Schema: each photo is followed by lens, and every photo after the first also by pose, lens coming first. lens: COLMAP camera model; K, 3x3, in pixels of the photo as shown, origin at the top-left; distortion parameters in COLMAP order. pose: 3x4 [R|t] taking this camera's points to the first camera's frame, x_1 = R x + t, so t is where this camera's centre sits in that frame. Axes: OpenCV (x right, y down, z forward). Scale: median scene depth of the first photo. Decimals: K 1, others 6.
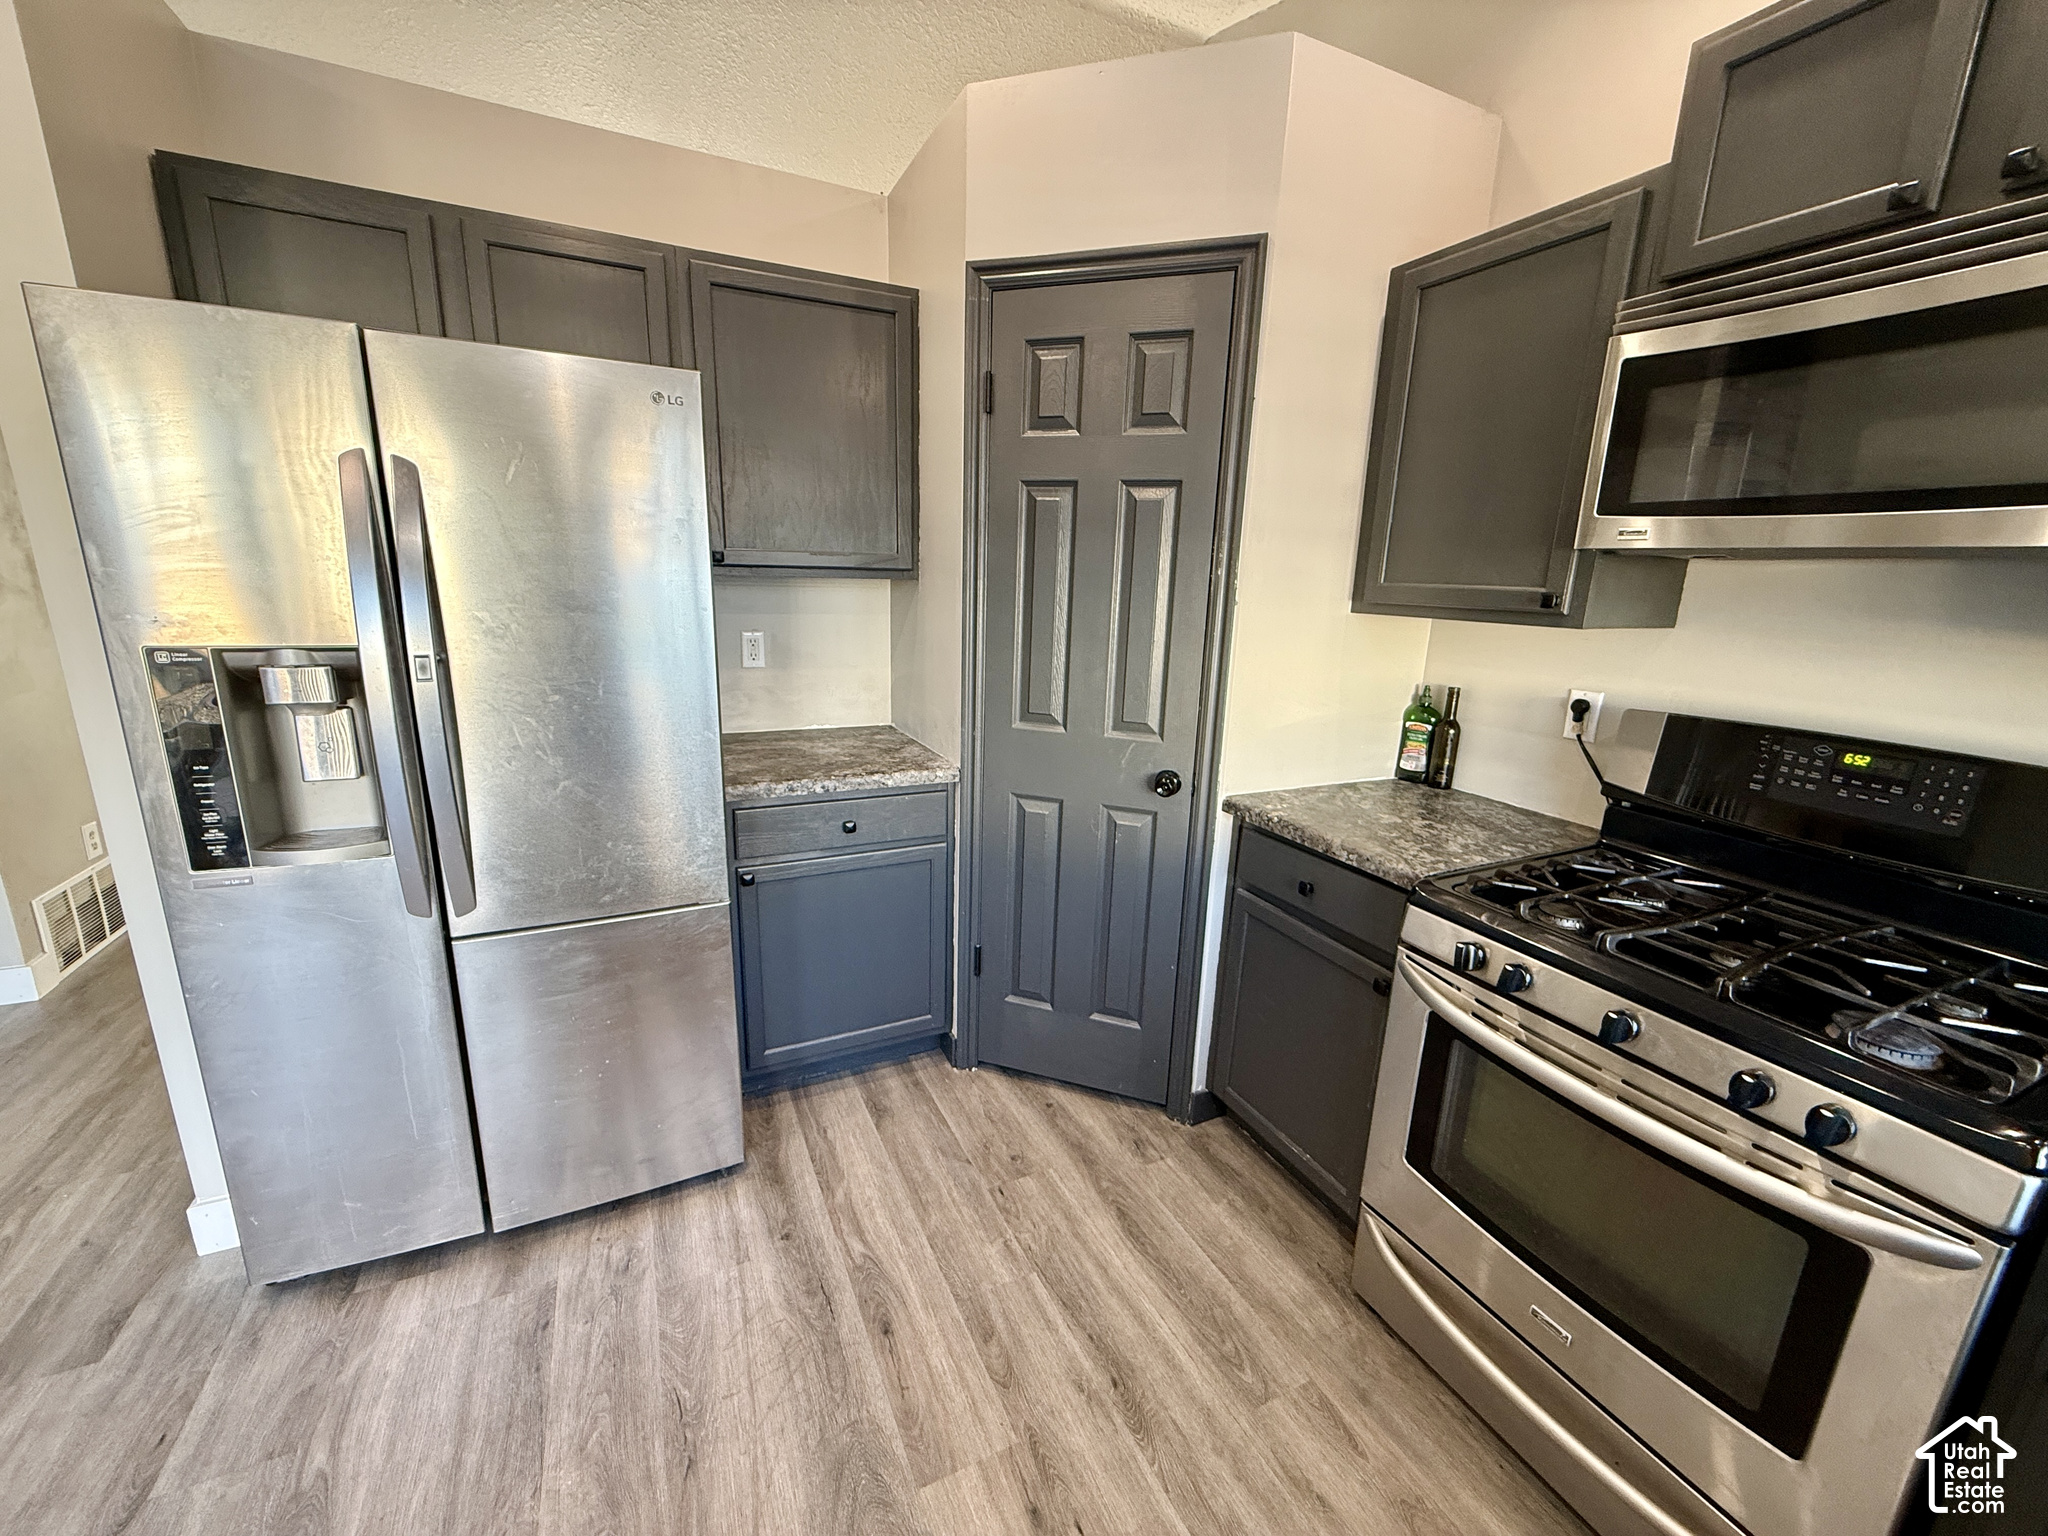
lens RADIAL K [[816.3, 0, 1017.9], [0, 816.3, 770.5], [0, 0, 1]] dist [0.001694, -0.000647]
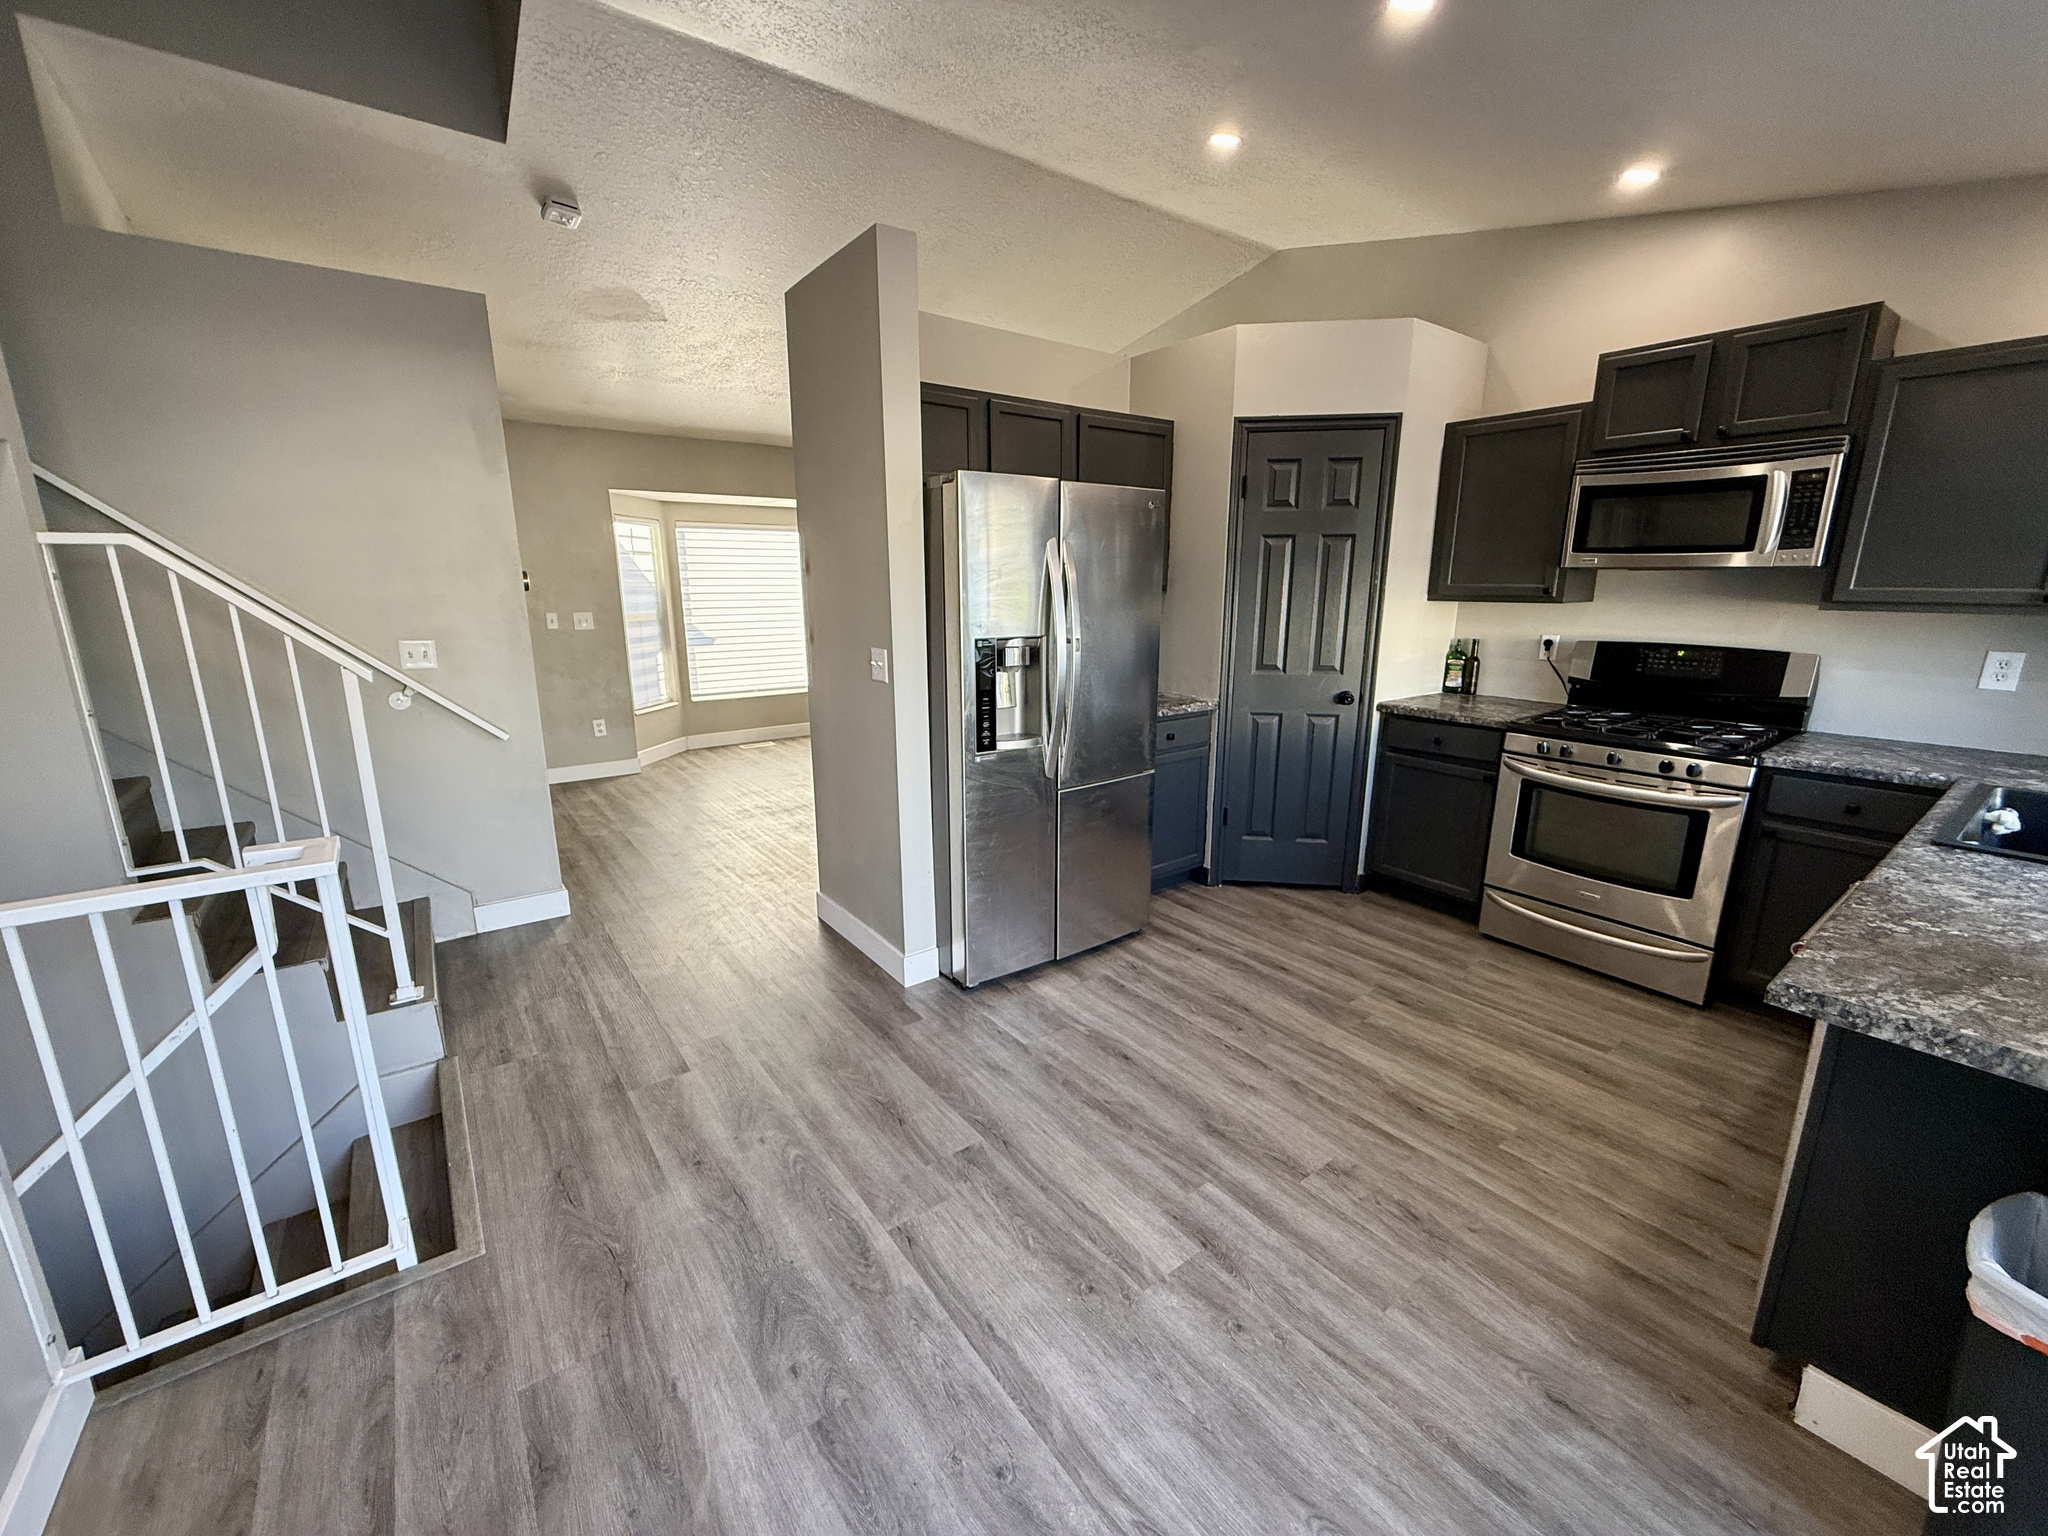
lens RADIAL K [[816.3, 0, 1017.4], [0, 816.3, 769.2], [0, 0, 1]] dist [0.001694, -0.000647]
pose [[0.981467, -0.075025, 0.176334, -0.961672], [0.075983, 0.997108, 0.001325, 0.128220], [-0.175923, 0.012098, 0.984330, -0.733451]]
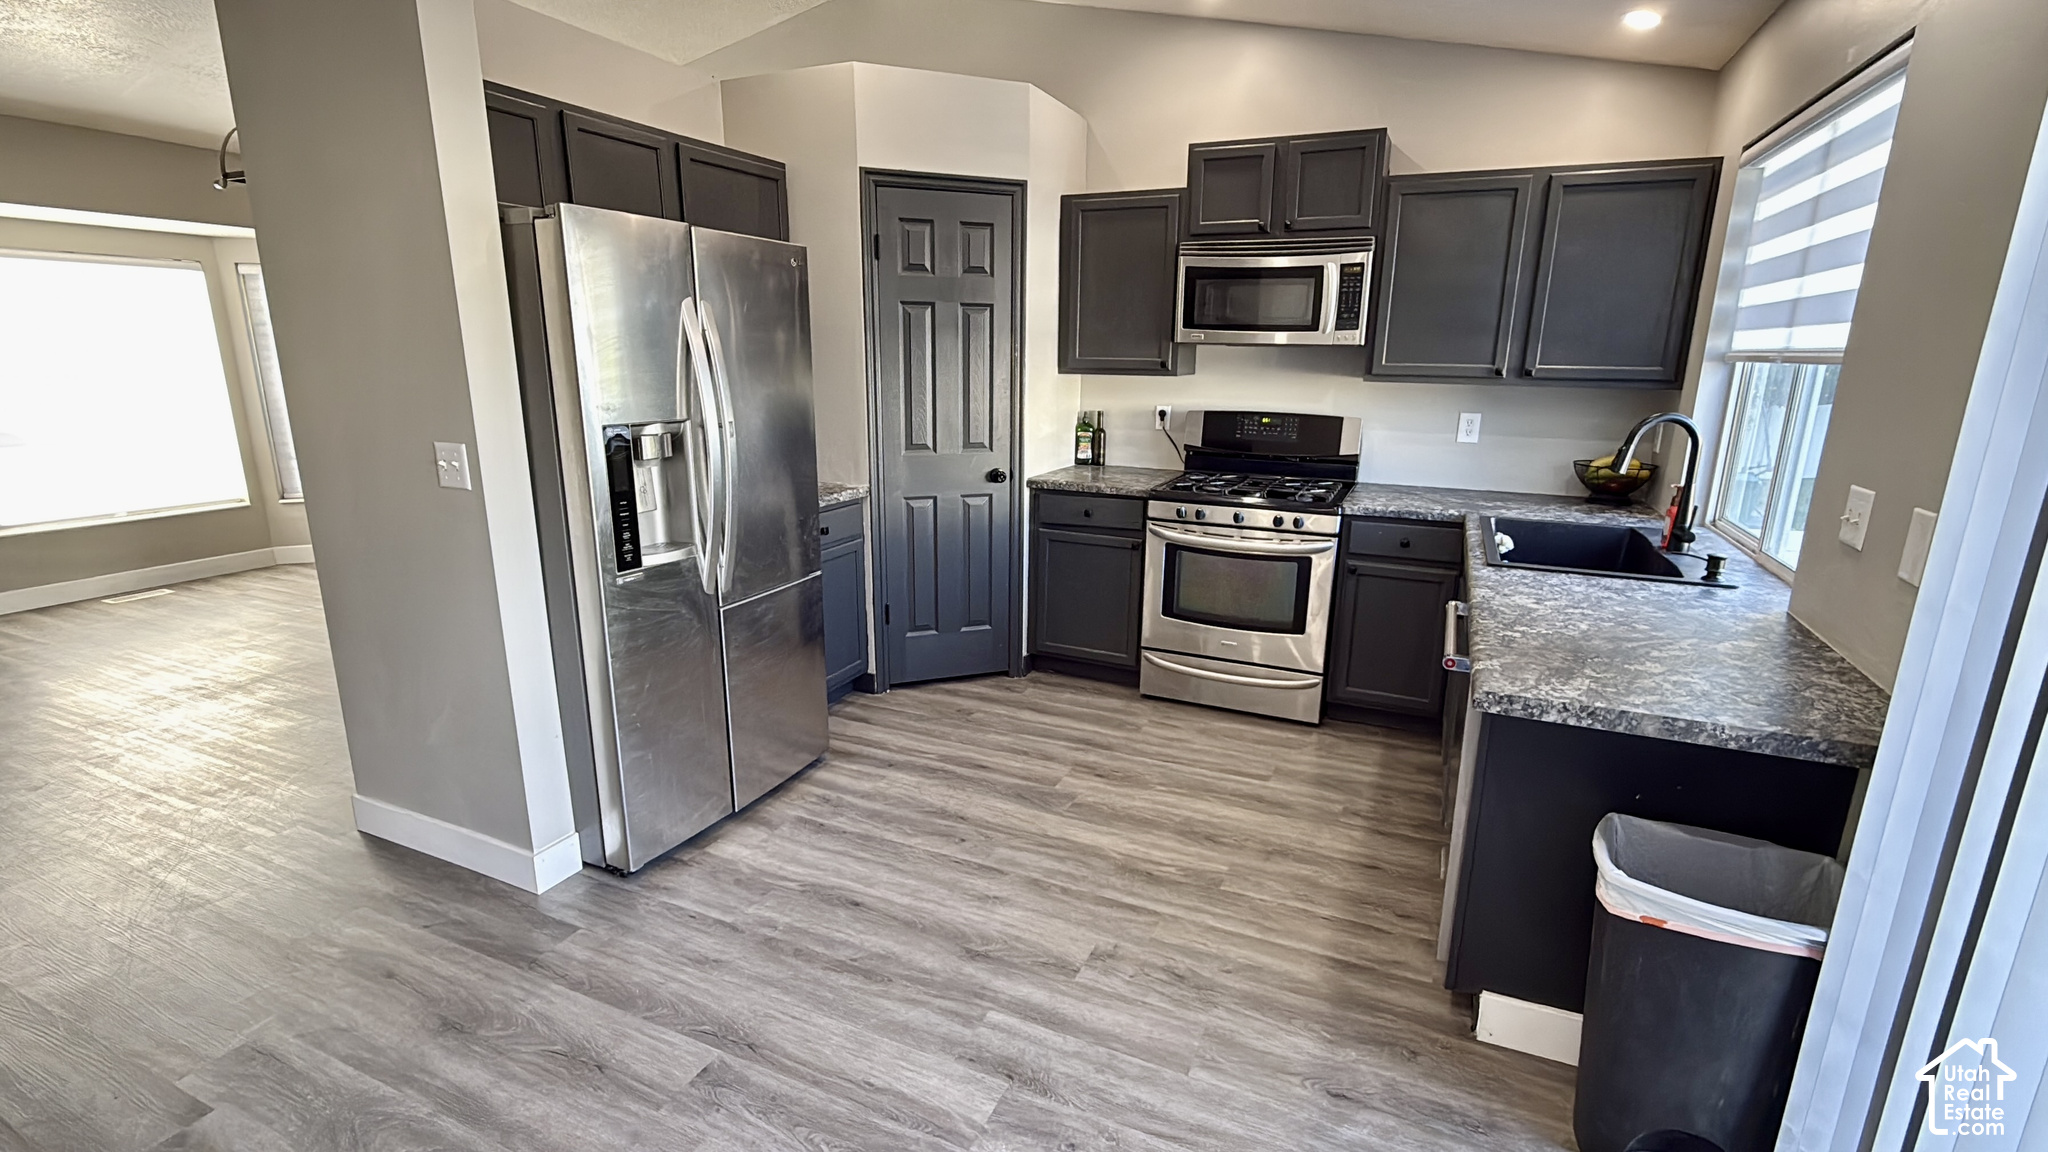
lens RADIAL K [[918.7, 0, 1024.2], [0, 918.7, 579.6], [0, 0, 1]] dist [0.000409, 0.000292]
pose [[0.767343, -0.179434, 0.615620, -1.131705], [0.164561, 0.983003, 0.081397, 0.092786], [-0.619761, 0.038848, 0.783828, -0.628076]]
